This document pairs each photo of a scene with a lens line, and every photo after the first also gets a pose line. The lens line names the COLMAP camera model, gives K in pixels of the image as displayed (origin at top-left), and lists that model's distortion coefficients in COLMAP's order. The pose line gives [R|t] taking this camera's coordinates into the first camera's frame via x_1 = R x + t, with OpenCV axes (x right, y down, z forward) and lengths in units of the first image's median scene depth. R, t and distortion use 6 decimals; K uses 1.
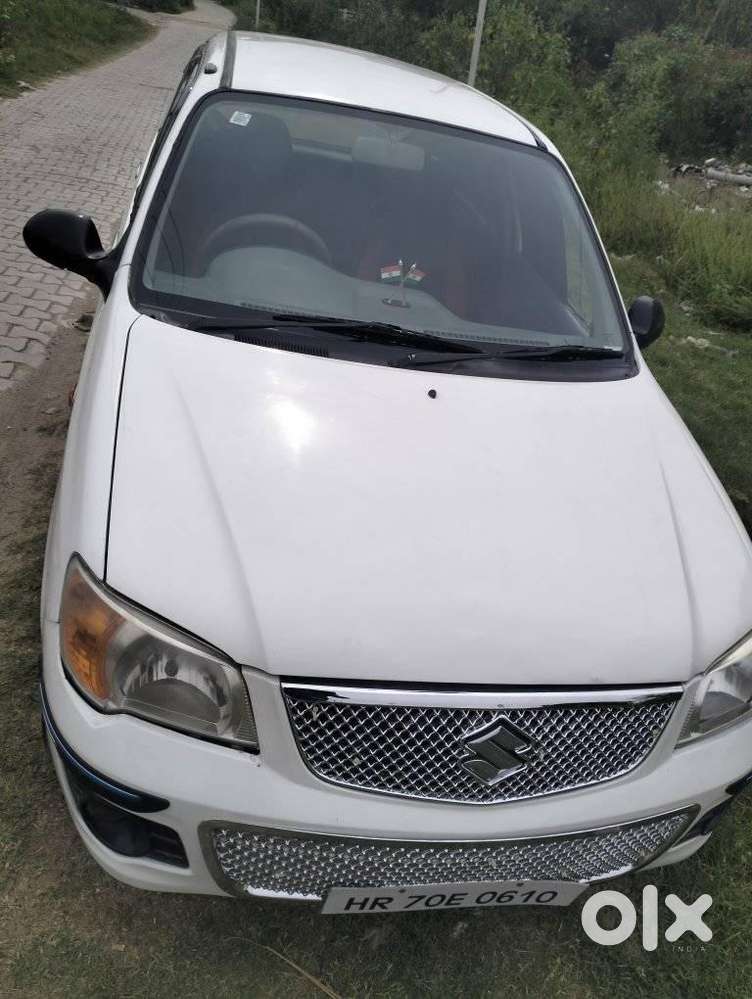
lens RADIAL K [[788.5, 0, 378.9], [0, 788.5, 468.2], [0, 0, 1]] dist [0.046392, -0.089862]
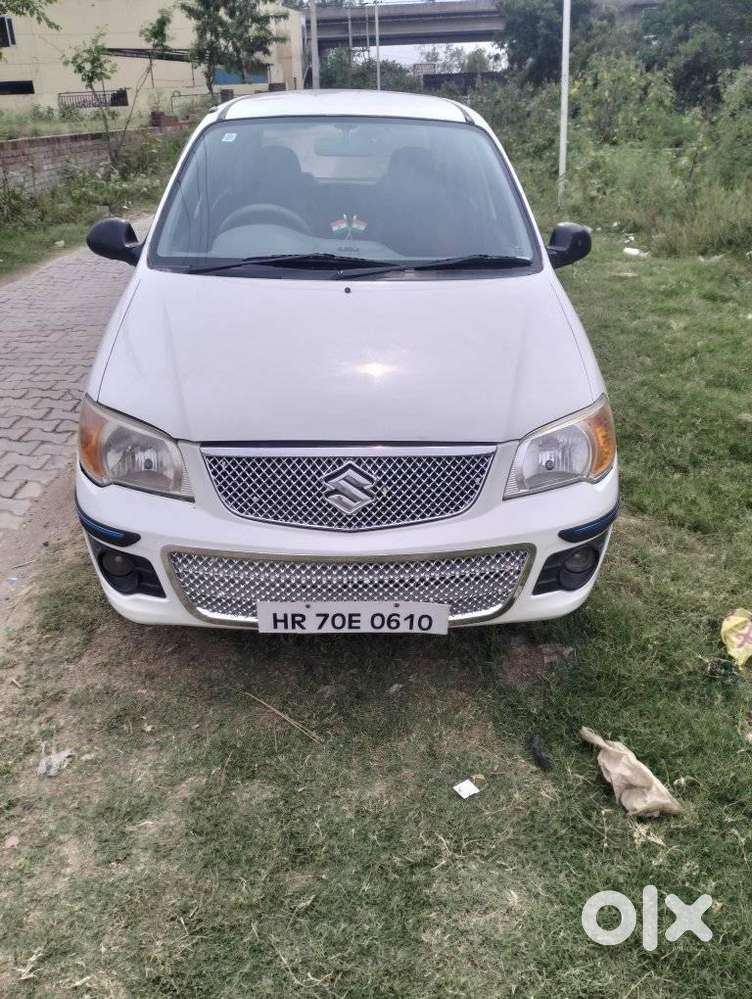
lens RADIAL K [[788.5, 0, 378.9], [0, 788.5, 468.2], [0, 0, 1]] dist [0.046392, -0.089862]
pose [[0.974360, -0.098721, -0.202180, 0.447696], [0.079506, 0.991698, -0.101069, 0.426407], [0.210479, 0.082403, 0.974119, -0.355245]]
